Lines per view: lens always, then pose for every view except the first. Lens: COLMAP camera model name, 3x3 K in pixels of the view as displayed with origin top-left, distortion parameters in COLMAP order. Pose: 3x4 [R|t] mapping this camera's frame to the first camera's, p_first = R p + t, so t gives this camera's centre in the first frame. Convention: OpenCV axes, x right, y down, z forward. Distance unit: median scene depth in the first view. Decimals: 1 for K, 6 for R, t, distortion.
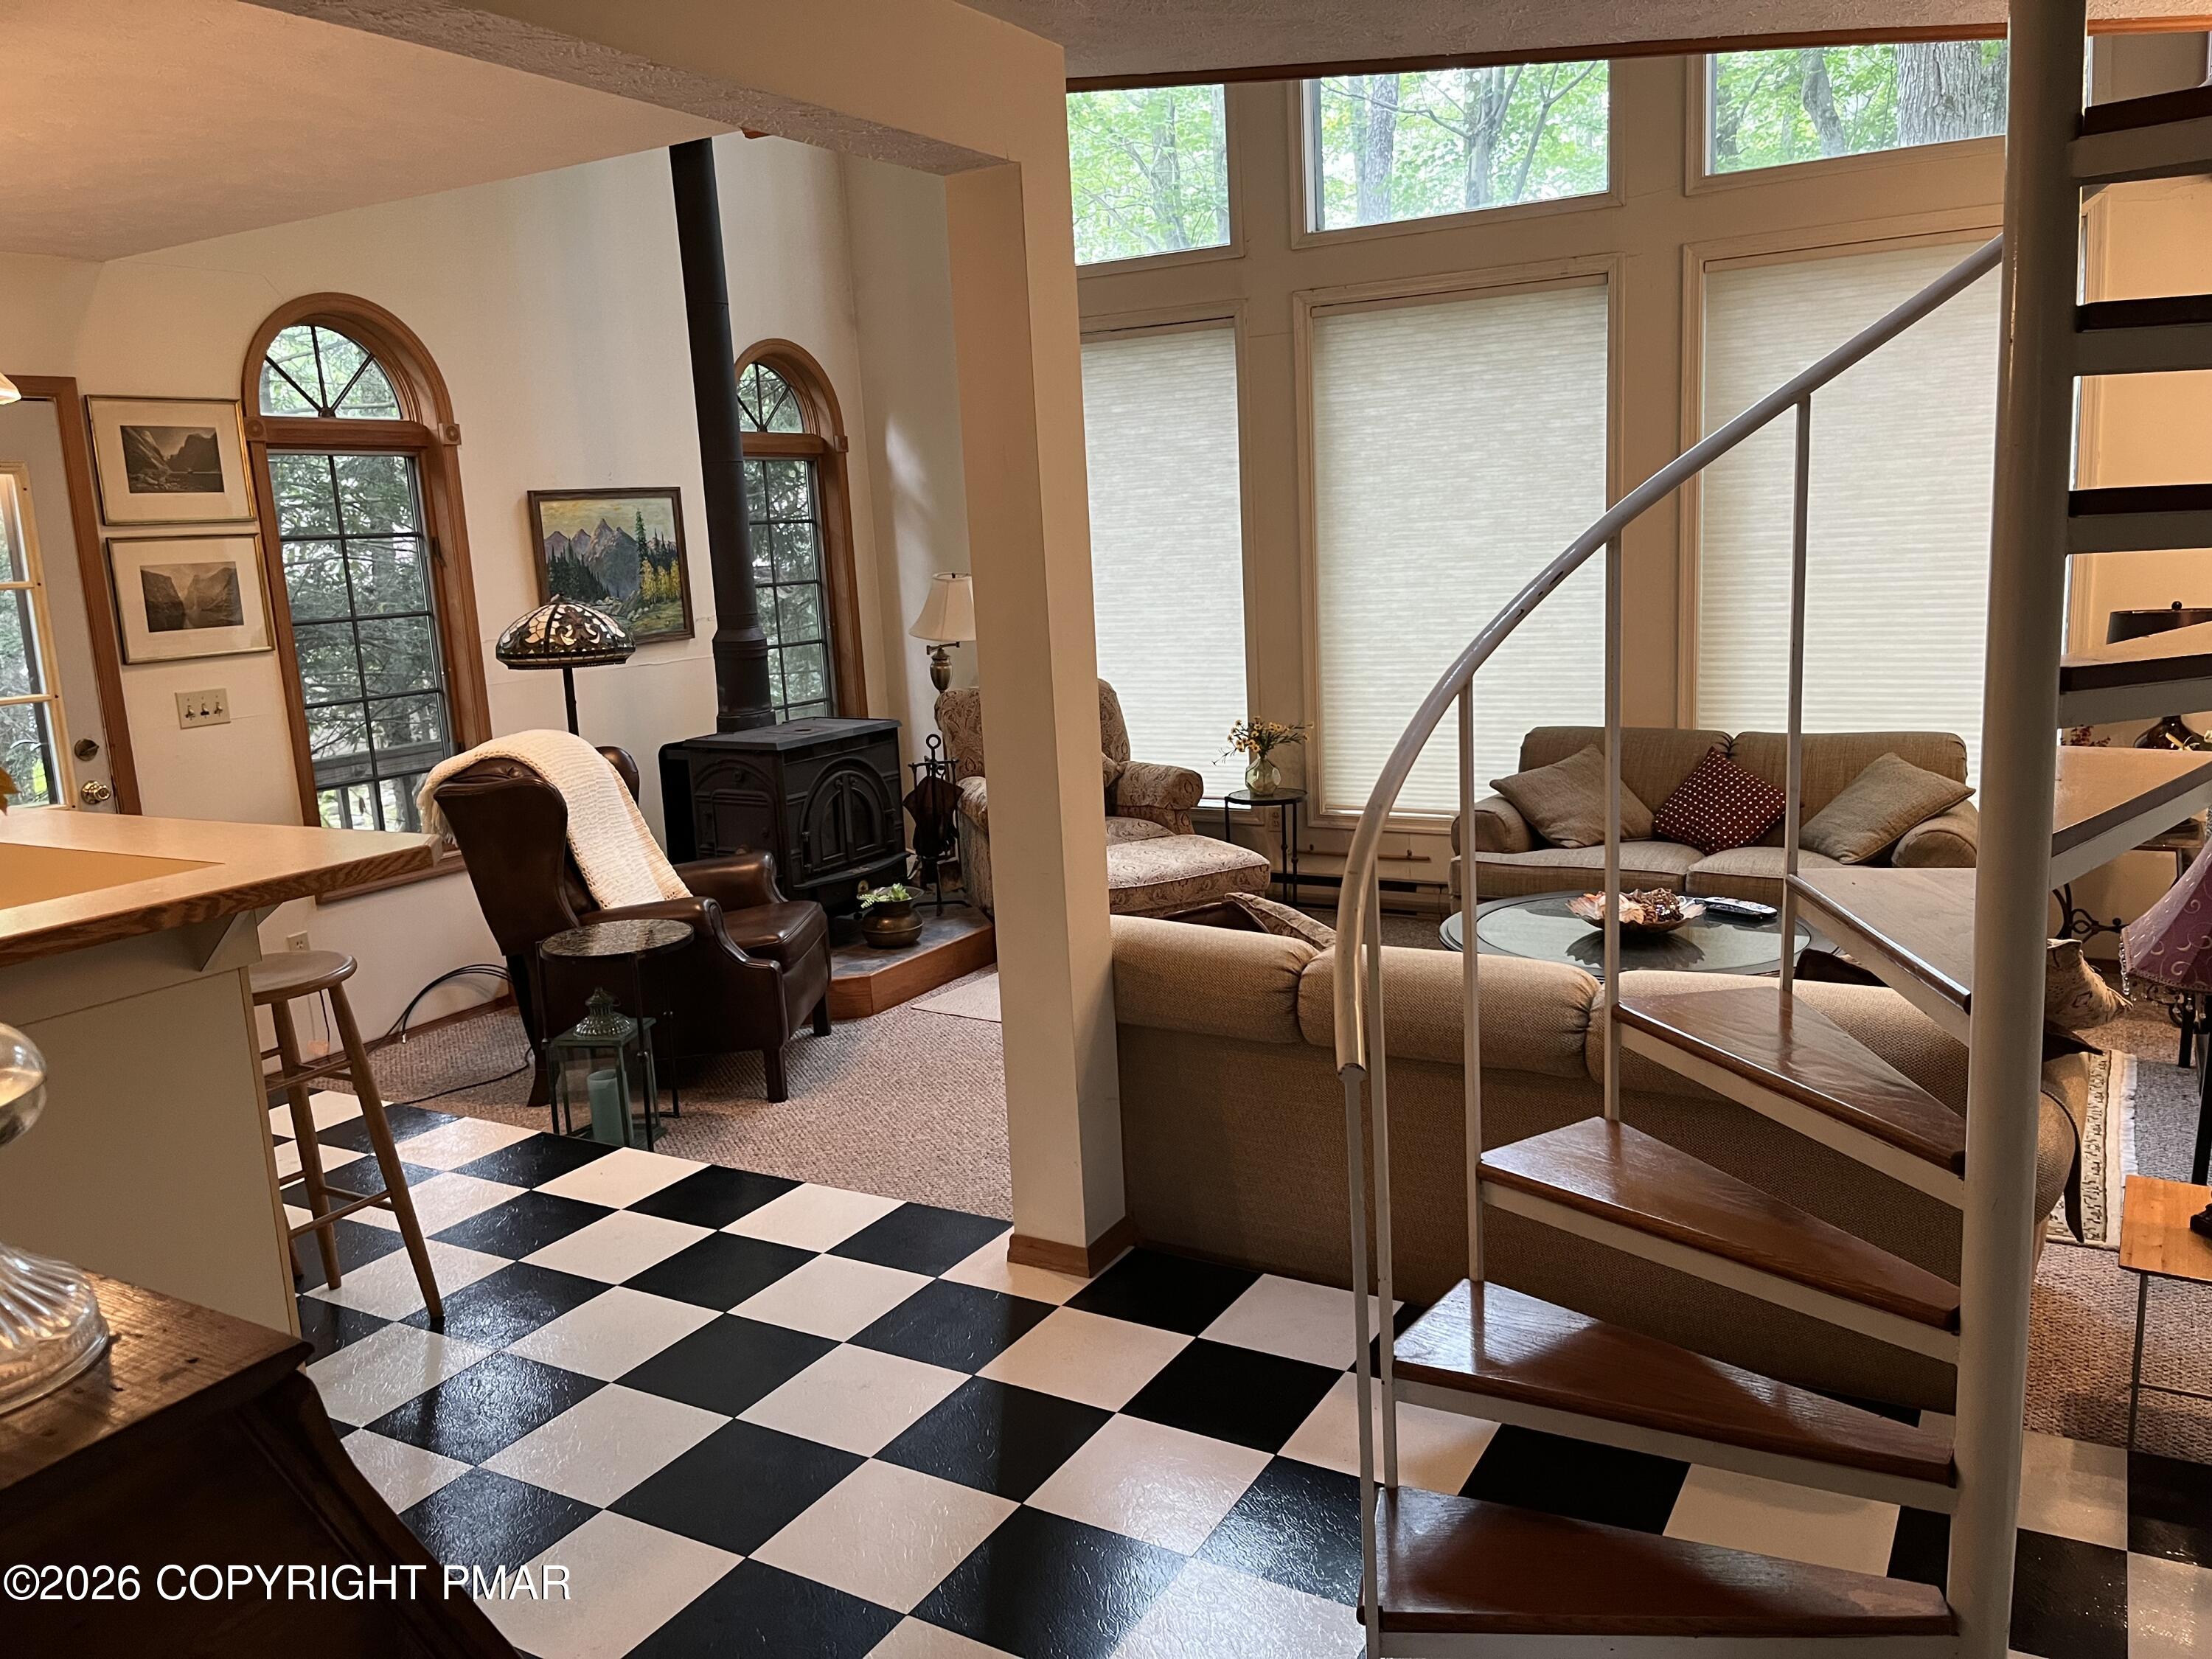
lens RADIAL K [[1731.9, 0, 1092.1], [0, 1731.9, 836.4], [0, 0, 1]] dist [0.130365, -0.181179]
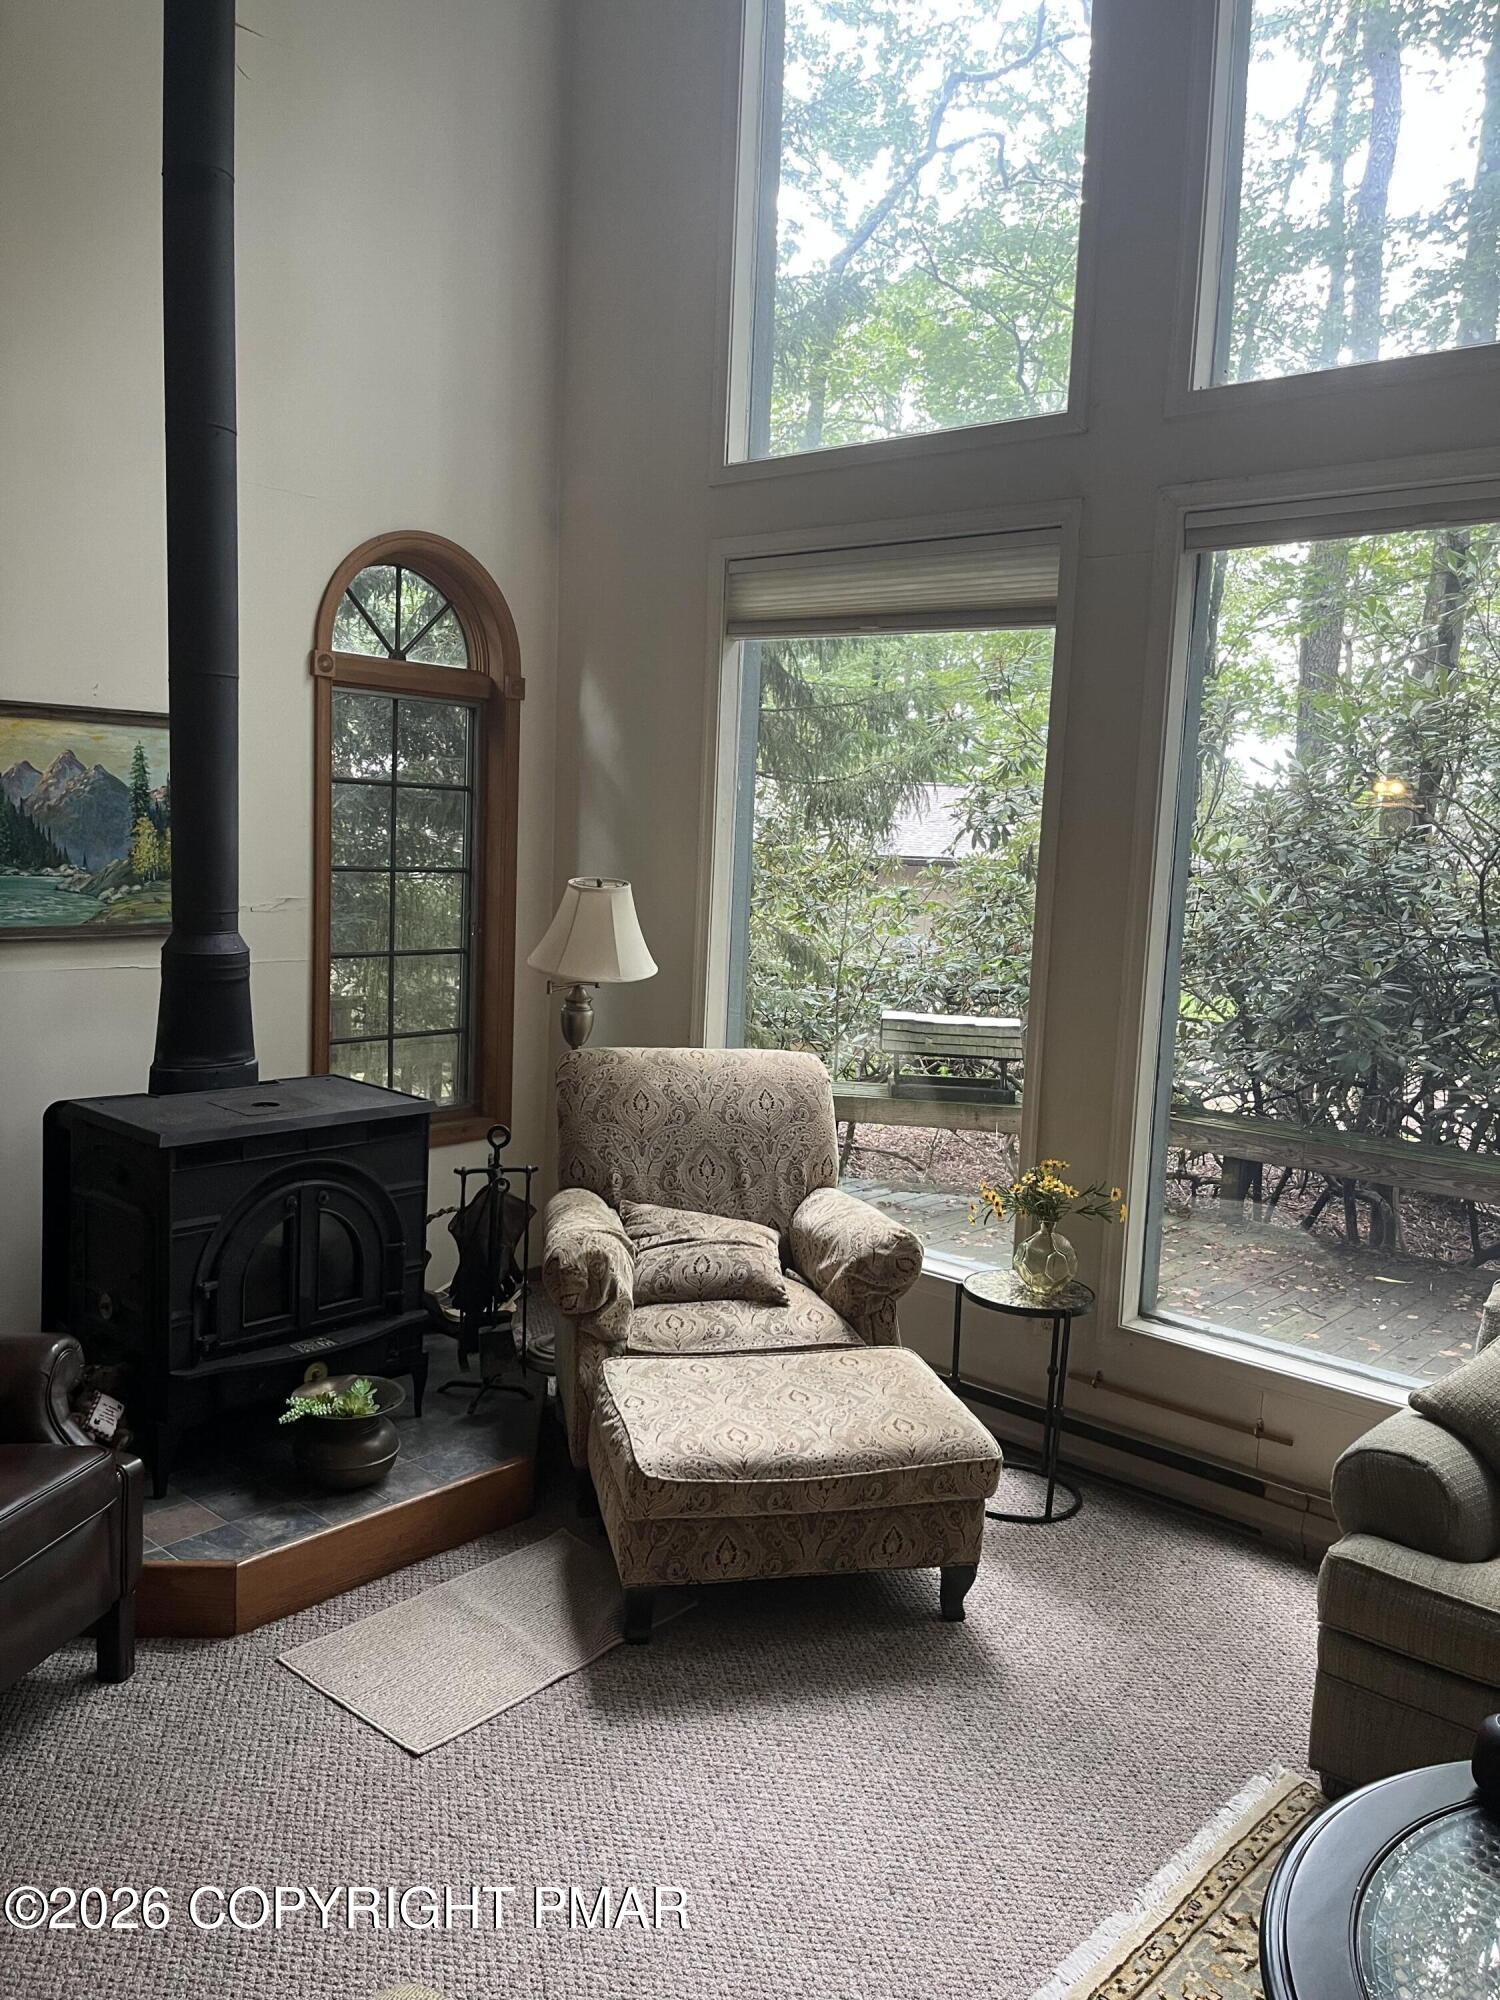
lens RADIAL K [[1565.9, 0, 737.4], [0, 1565.9, 972.2], [0, 0, 1]] dist [0.130365, -0.181179]
pose [[0.975613, 0.117504, -0.185398, 0.098477], [-0.131531, 0.989164, -0.065223, -0.092163], [0.175725, 0.088018, 0.980497, 0.458895]]
